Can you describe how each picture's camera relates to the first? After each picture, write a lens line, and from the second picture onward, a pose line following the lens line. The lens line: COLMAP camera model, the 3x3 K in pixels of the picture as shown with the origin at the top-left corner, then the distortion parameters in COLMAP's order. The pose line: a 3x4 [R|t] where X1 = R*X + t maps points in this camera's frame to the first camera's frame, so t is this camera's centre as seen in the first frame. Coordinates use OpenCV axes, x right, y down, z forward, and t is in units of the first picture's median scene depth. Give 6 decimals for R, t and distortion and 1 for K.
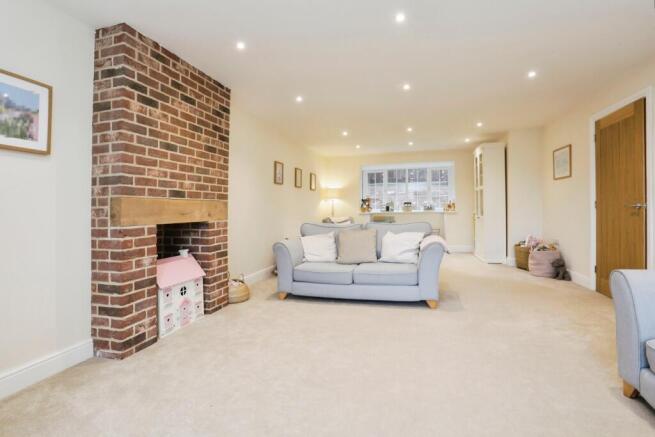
lens RADIAL K [[317.4, 0, 327.7], [0, 317.4, 211.9], [0, 0, 1]] dist [-0.038860, 0.021434]
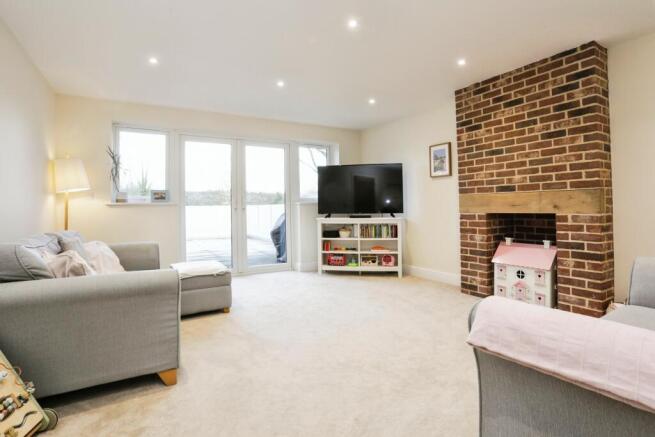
lens RADIAL K [[317.4, 0, 327.7], [0, 317.4, 211.9], [0, 0, 1]] dist [-0.038860, 0.021434]
pose [[-0.668641, 0.032376, -0.742880, 0.855535], [0.016449, 0.999451, 0.028753, -0.014186], [0.743403, 0.007006, -0.668807, 1.289858]]
